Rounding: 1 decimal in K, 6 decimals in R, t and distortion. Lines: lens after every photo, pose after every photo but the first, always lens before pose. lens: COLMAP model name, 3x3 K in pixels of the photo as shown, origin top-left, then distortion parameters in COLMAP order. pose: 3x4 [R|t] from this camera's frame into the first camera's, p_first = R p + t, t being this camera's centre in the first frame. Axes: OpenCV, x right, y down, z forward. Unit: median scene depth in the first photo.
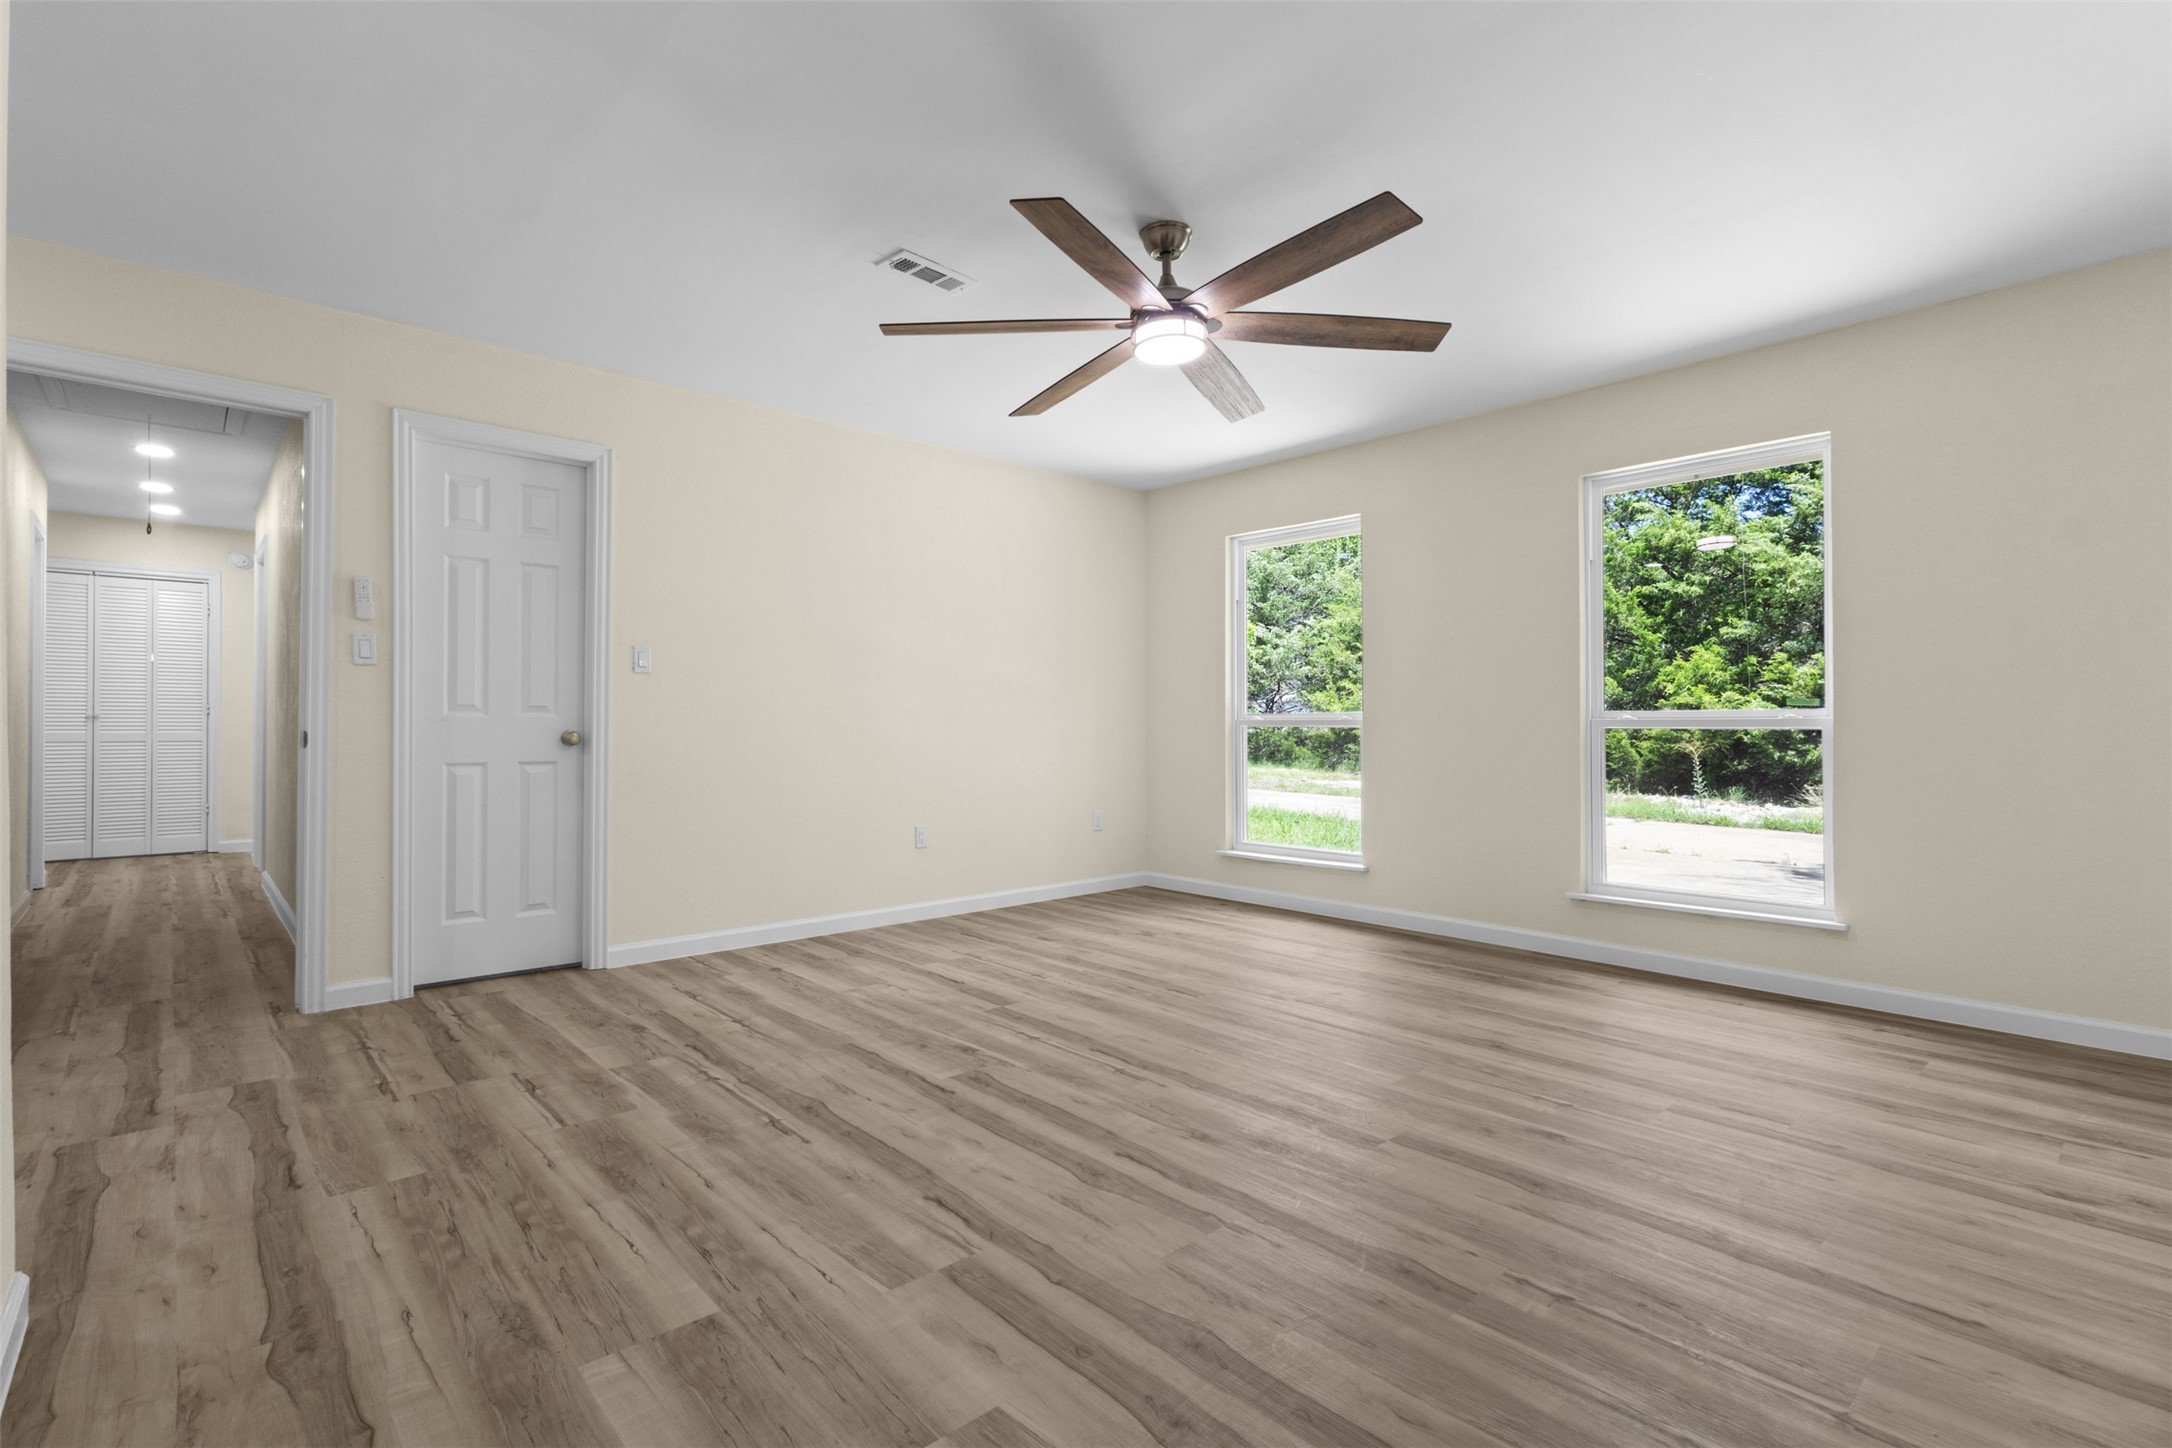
lens RADIAL K [[997.0, 0, 1081.8], [0, 997.0, 721.3], [0, 0, 1]] dist [0.002362, -0.000064]
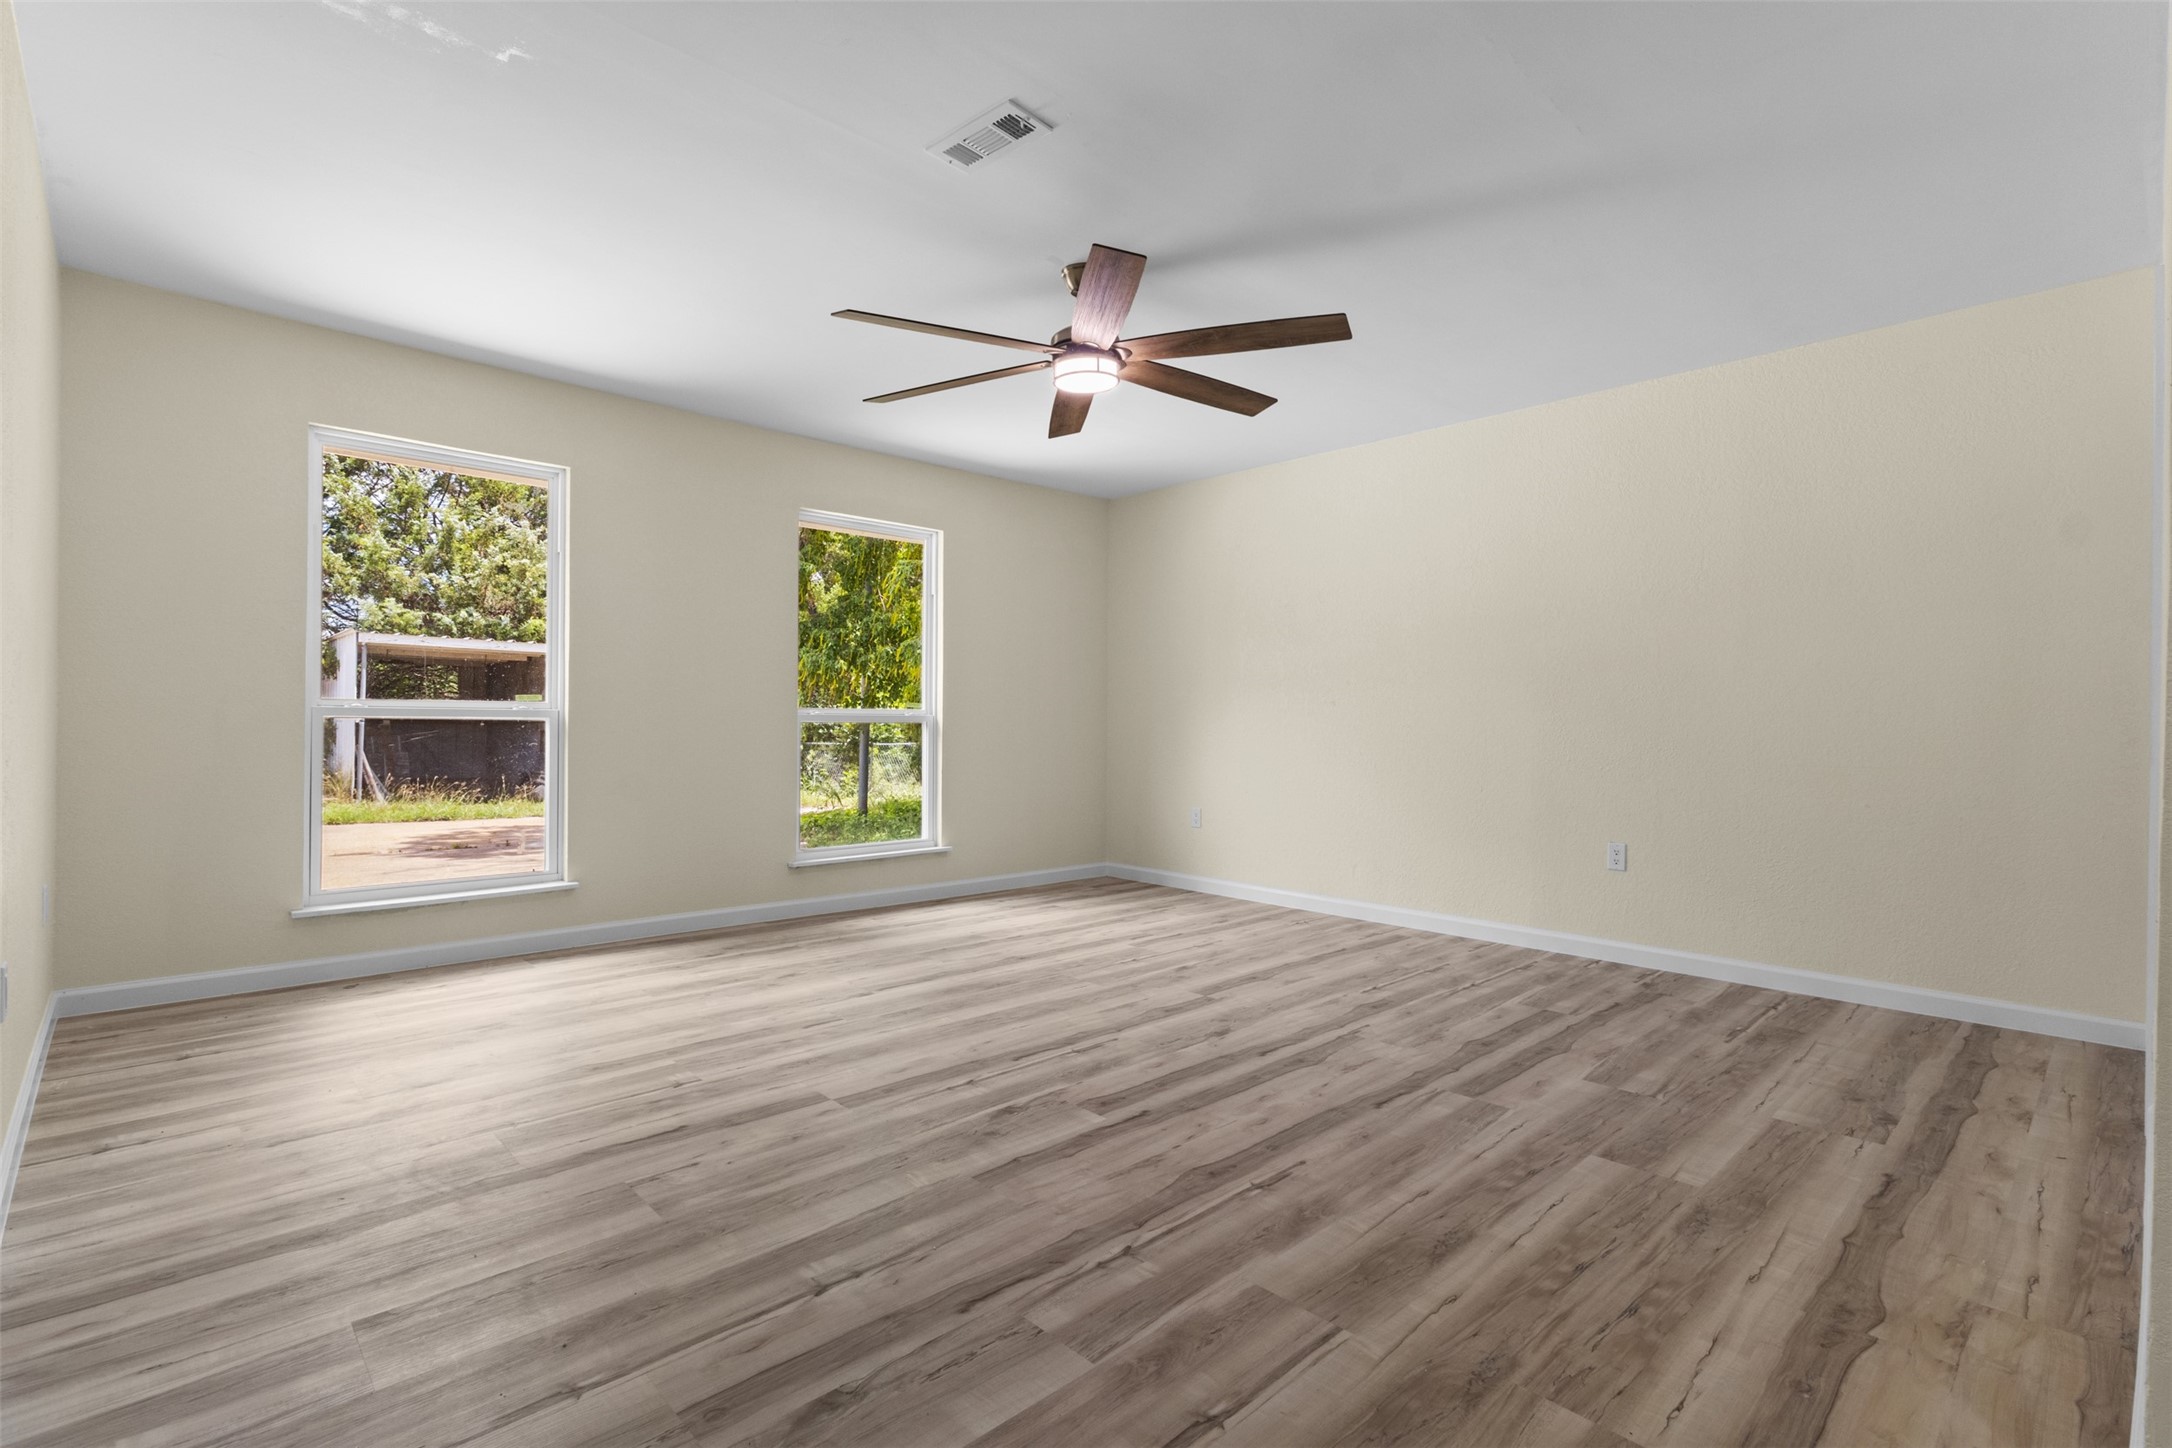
lens RADIAL K [[997.0, 0, 1081.8], [0, 997.0, 721.3], [0, 0, 1]] dist [0.002362, -0.000064]
pose [[-0.016219, -0.003087, 0.999864, -1.167093], [-0.011453, 0.999930, 0.002902, -0.000447], [-0.999803, -0.011404, -0.016254, 1.173427]]
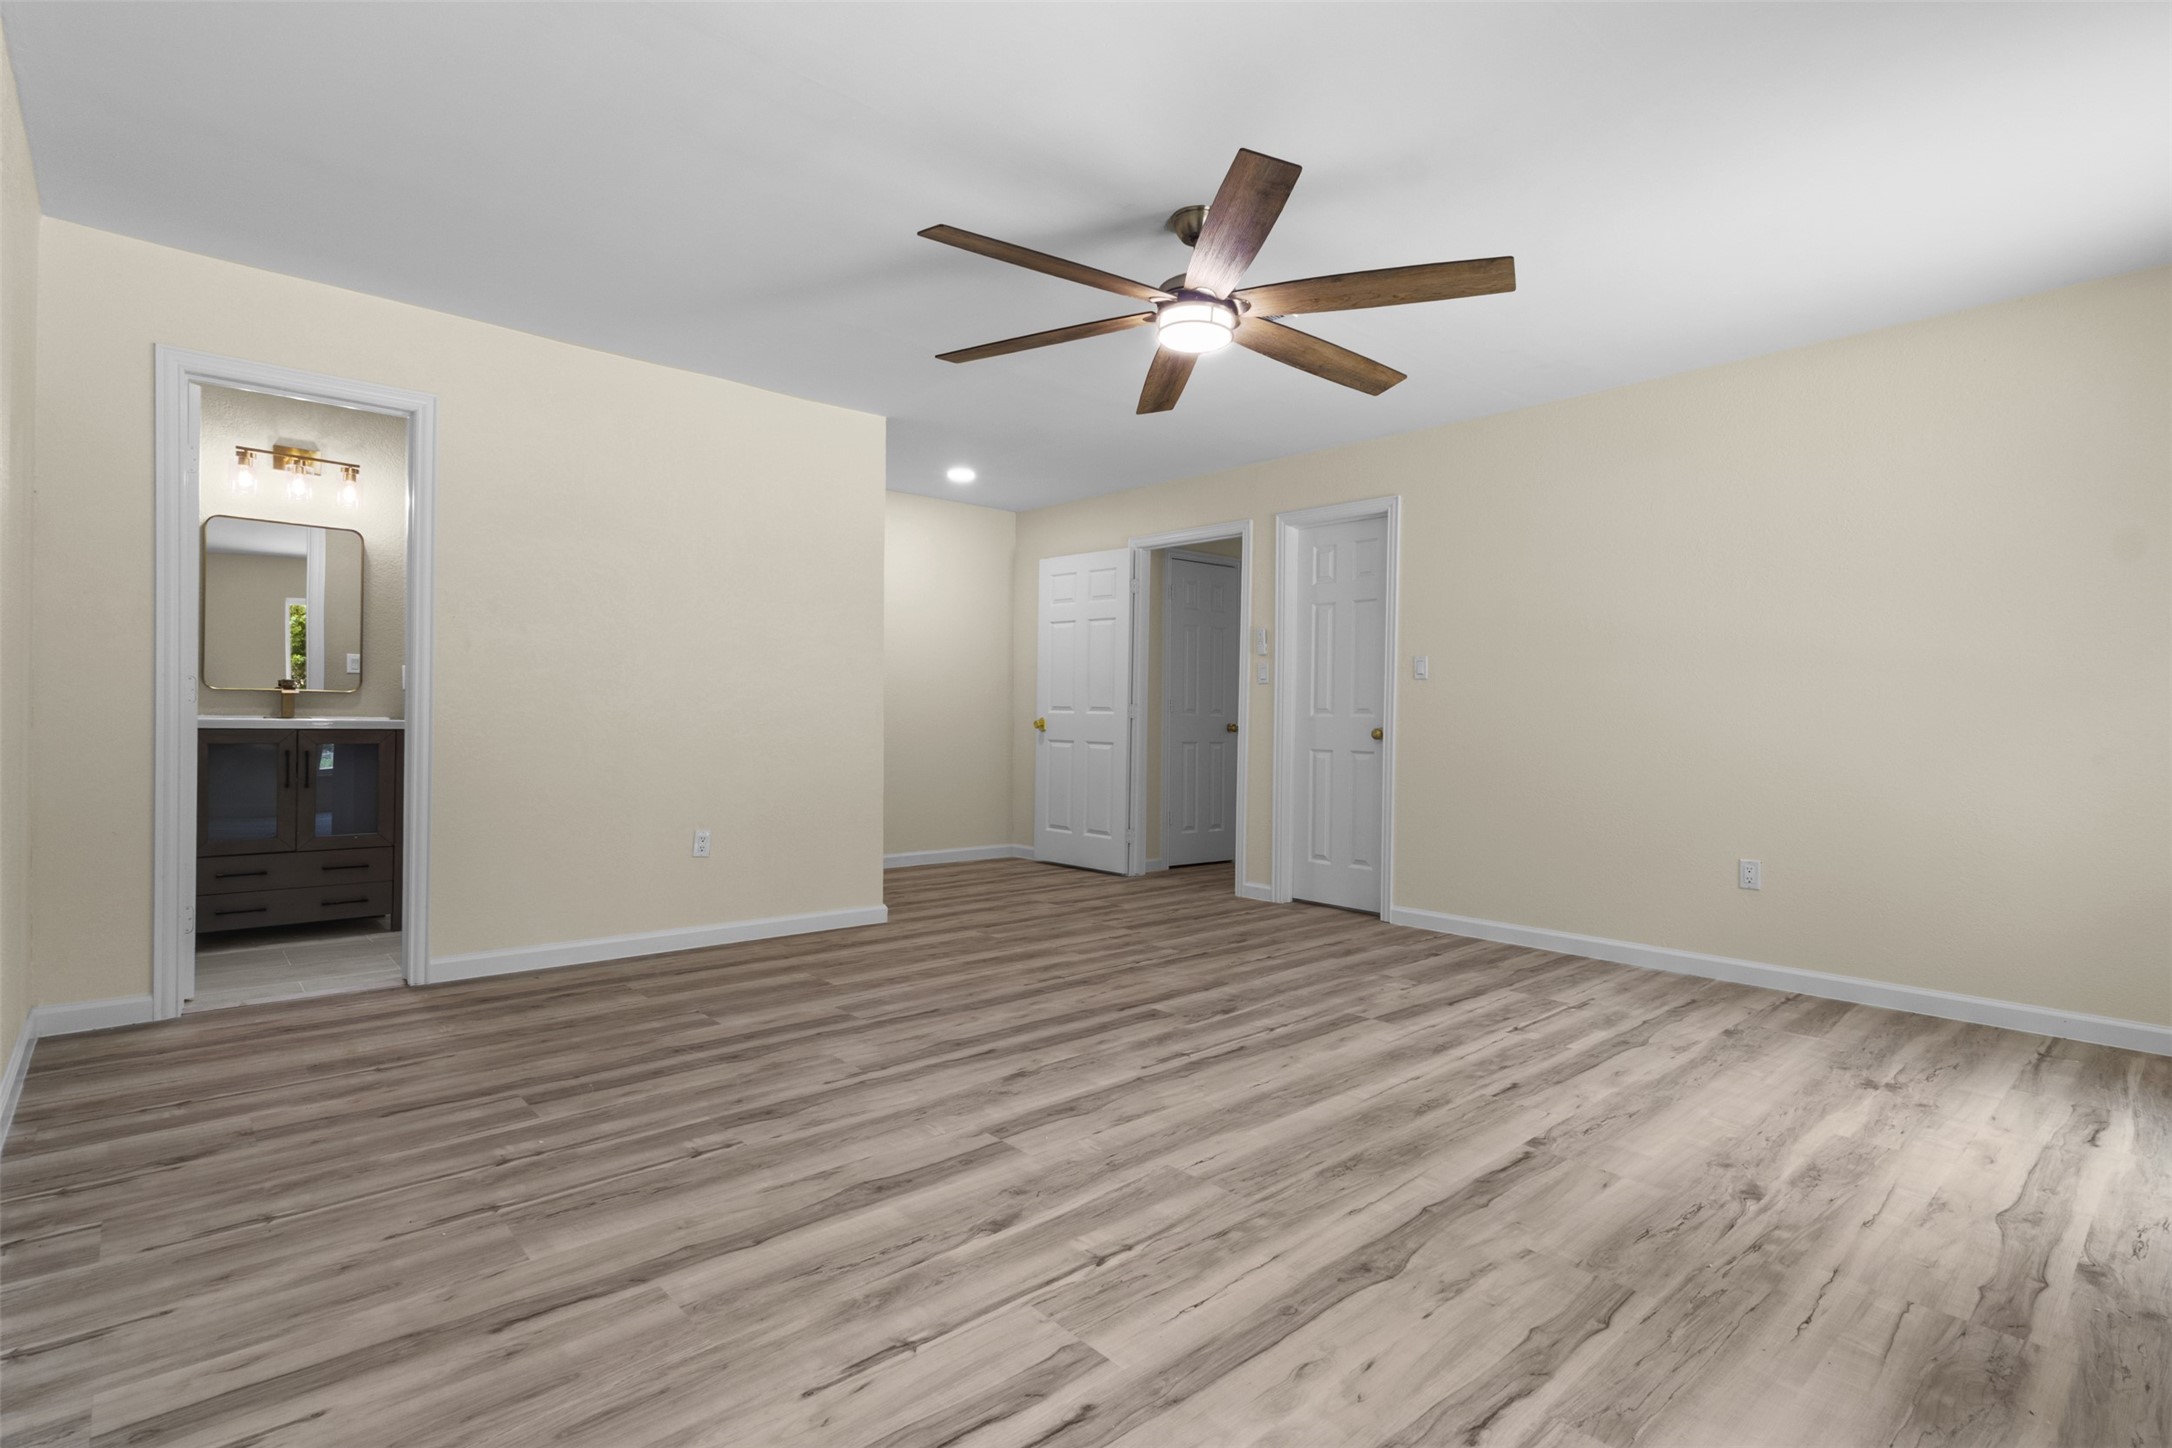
lens RADIAL K [[1058.8, 0, 1090.1], [0, 1058.8, 730.9], [0, 0, 1]] dist [0.016627, 0.000409]
pose [[-0.000094, 0.010499, -0.999945, 1.272963], [-0.010546, 0.999889, 0.010499, 0.016299], [0.999944, 0.010546, 0.000017, 1.041708]]
